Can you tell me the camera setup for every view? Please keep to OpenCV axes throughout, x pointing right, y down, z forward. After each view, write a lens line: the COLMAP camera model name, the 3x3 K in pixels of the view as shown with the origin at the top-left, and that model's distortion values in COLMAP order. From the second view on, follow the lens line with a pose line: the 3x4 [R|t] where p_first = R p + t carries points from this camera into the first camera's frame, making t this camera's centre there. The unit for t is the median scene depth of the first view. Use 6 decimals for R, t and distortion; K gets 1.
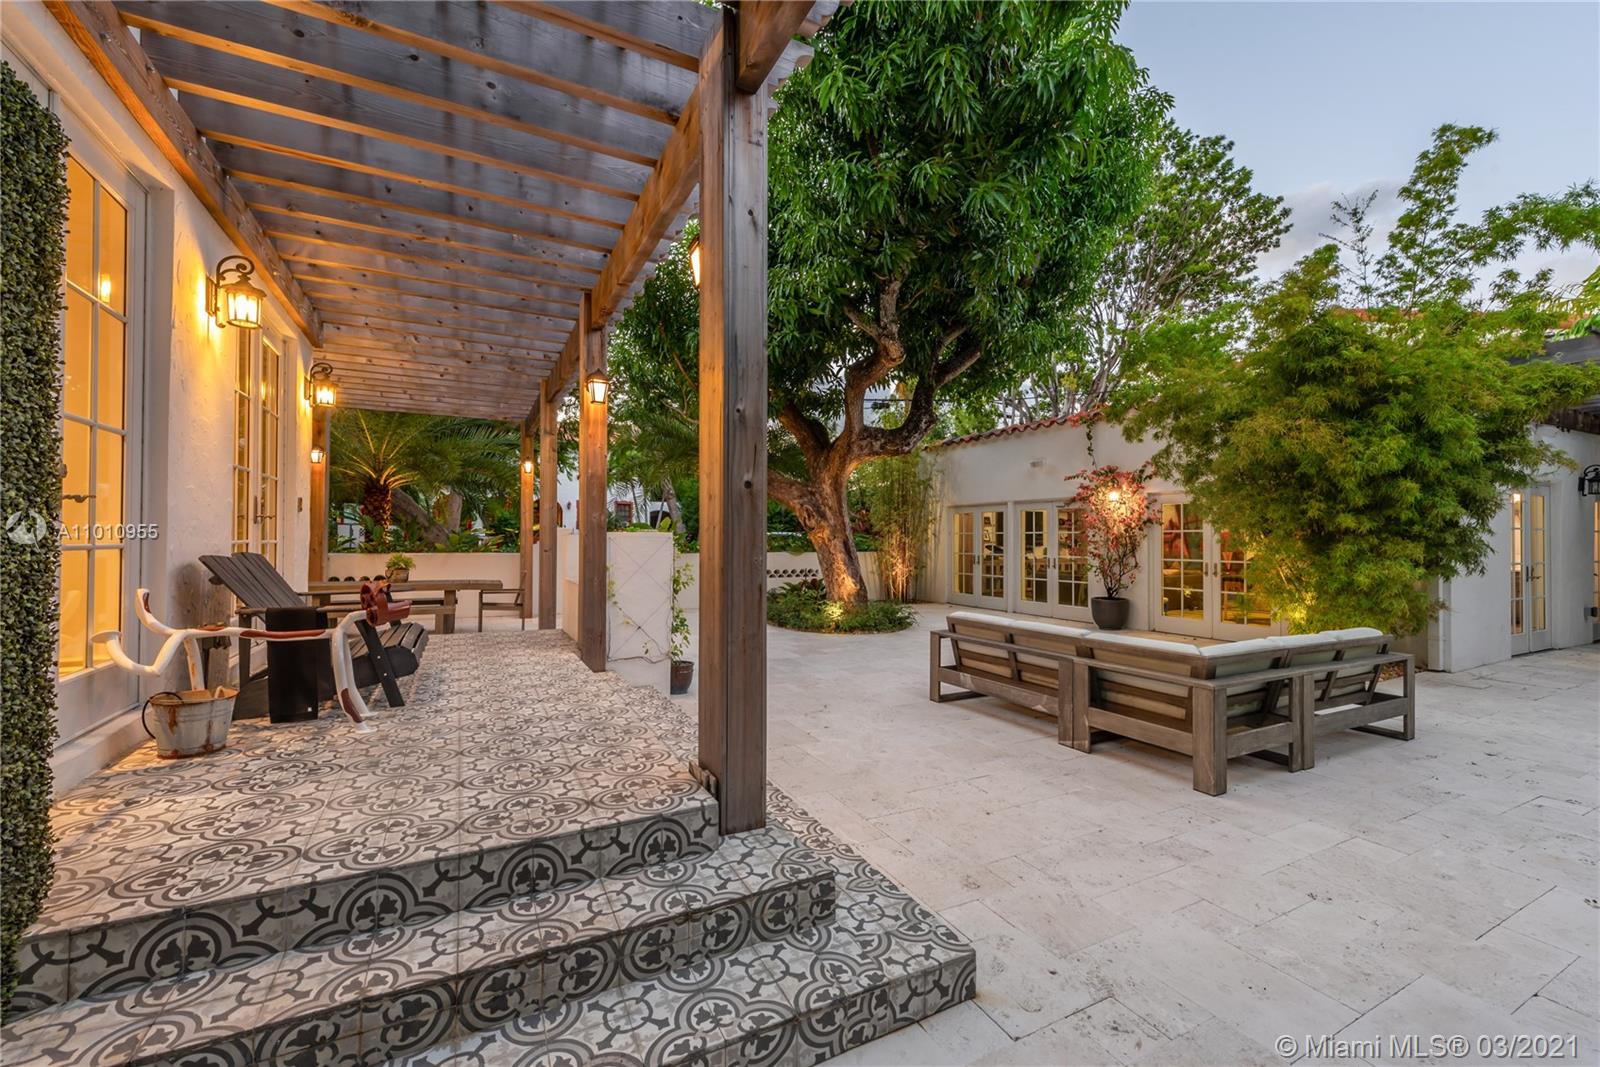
lens RADIAL K [[657.3, 0, 800.0], [0, 657.3, 533.5], [0, 0, 1]] dist [-0.001082, -0.000328]
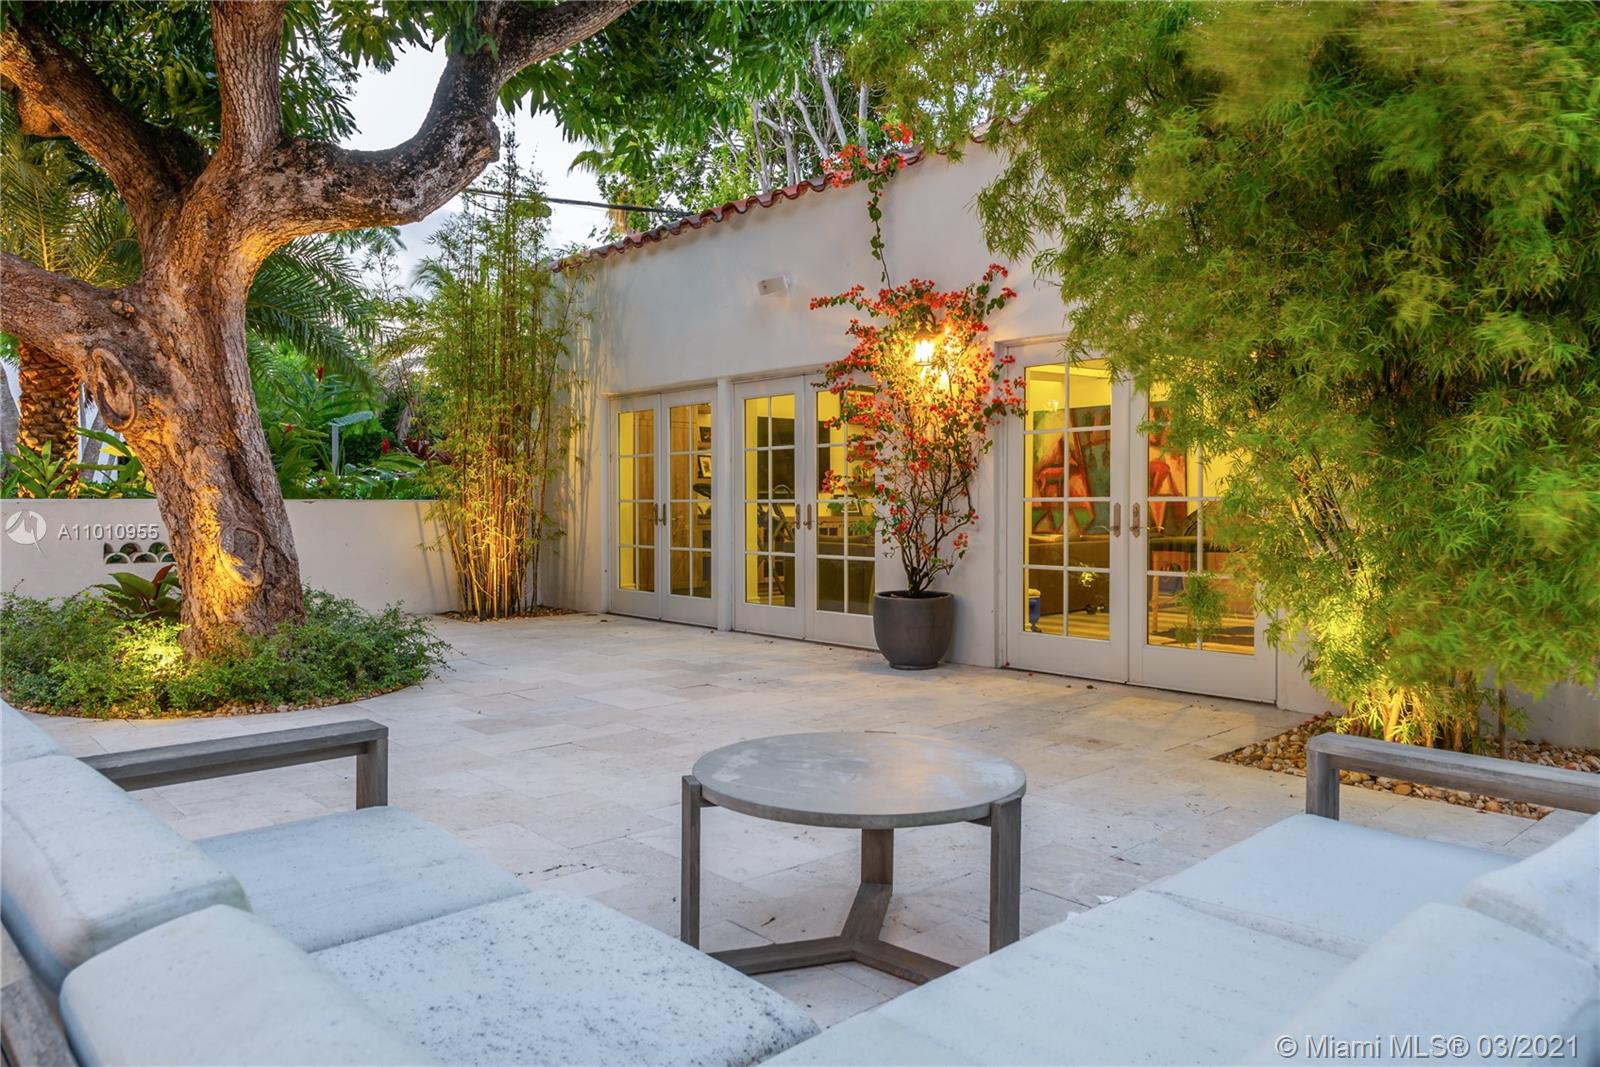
lens RADIAL K [[1103.2, 0, 800.0], [0, 1103.2, 533.5], [0, 0, 1]] dist [0.004160, -0.000011]
pose [[0.963867, -0.011506, 0.266136, 0.210211], [0.001413, 0.999274, 0.038085, 0.032519], [-0.266380, -0.036333, 0.963183, 0.334299]]
